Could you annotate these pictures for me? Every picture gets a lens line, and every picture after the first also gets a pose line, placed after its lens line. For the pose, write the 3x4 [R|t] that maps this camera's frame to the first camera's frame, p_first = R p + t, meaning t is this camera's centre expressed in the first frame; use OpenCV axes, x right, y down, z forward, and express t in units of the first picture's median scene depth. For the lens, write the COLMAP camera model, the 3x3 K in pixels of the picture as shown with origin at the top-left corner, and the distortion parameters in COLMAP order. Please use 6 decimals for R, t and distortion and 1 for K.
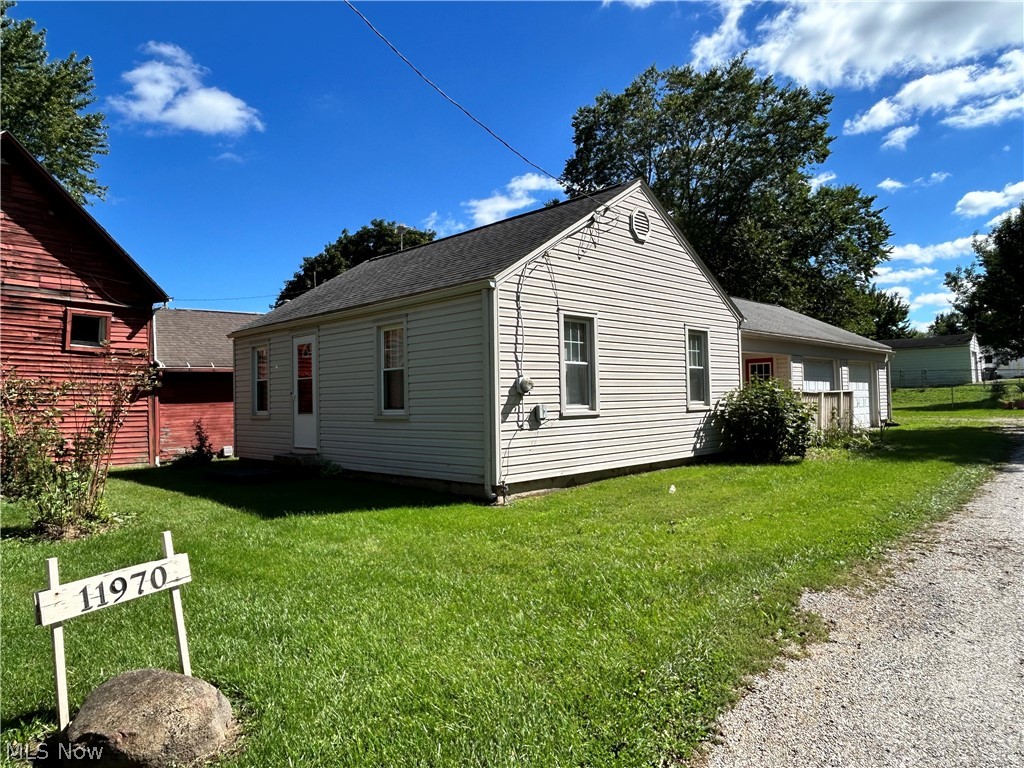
lens RADIAL K [[666.8, 0, 510.3], [0, 666.8, 388.6], [0, 0, 1]] dist [-0.003133, -0.003034]
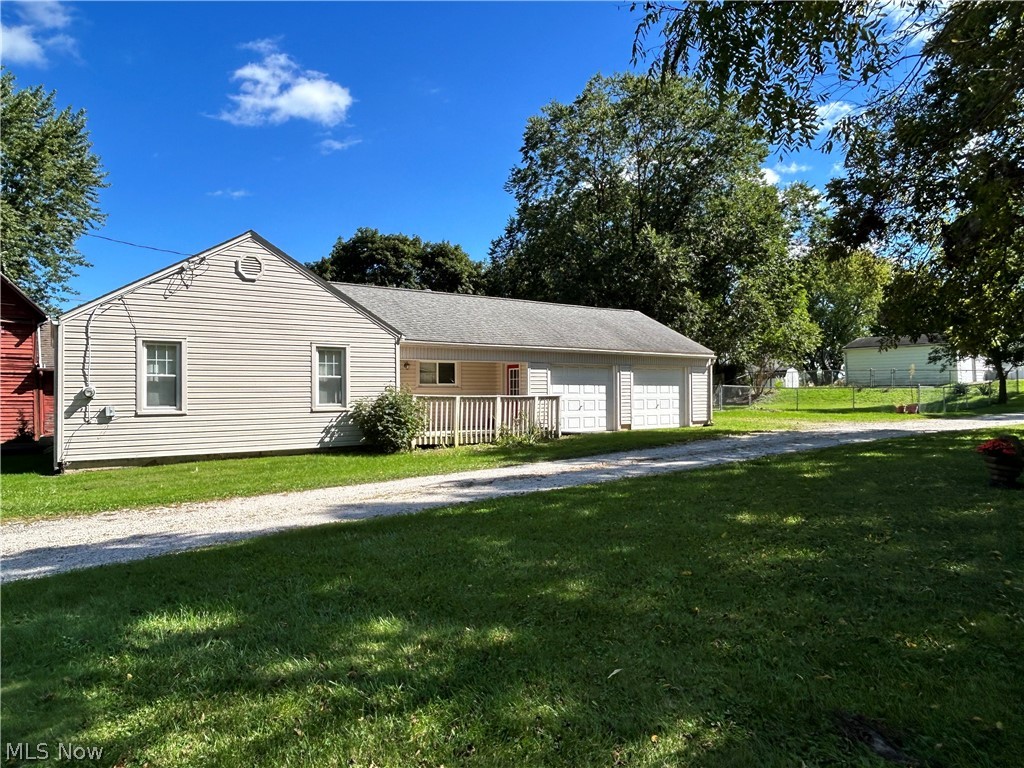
lens RADIAL K [[666.8, 0, 515.1], [0, 666.8, 382.1], [0, 0, 1]] dist [-0.003133, -0.003034]
pose [[0.983114, 0.014879, -0.182387, 1.024099], [-0.013376, 0.999866, 0.009472, -0.045821], [0.182503, -0.006873, 0.983181, -0.194988]]
